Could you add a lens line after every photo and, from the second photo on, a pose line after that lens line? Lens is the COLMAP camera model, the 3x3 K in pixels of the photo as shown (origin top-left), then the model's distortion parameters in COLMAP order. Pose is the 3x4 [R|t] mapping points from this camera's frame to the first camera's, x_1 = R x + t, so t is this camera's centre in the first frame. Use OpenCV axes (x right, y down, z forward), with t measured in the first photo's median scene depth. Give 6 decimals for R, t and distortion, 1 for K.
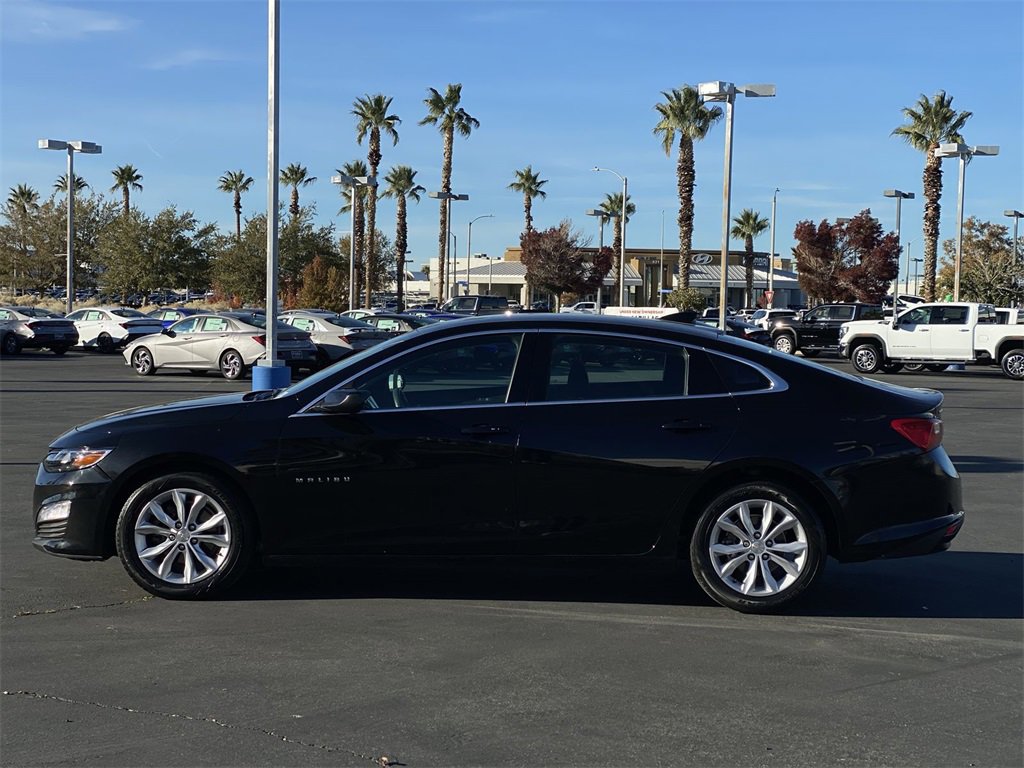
lens RADIAL K [[1504.8, 0, 501.0], [0, 1504.8, 356.7], [0, 0, 1]] dist [0.137132, 0.000000]
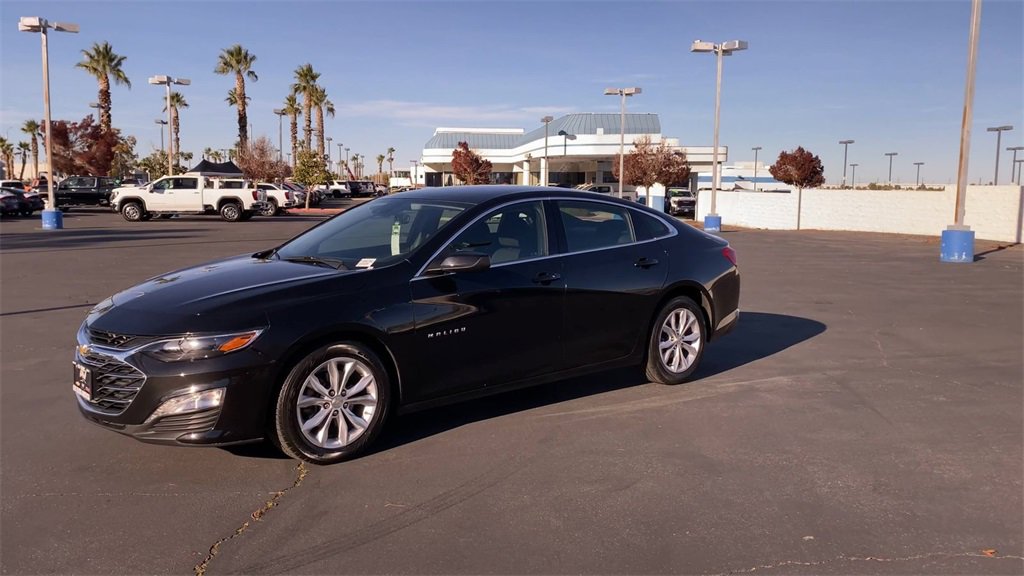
lens RADIAL K [[863.3, 0, 507.5], [0, 863.3, 290.0], [0, 0, 1]] dist [0.068927, -0.129204]
pose [[0.730606, -0.093876, 0.676315, -0.104005], [0.028991, 0.993875, 0.106637, -0.003888], [-0.682184, -0.058303, 0.728853, 0.097123]]
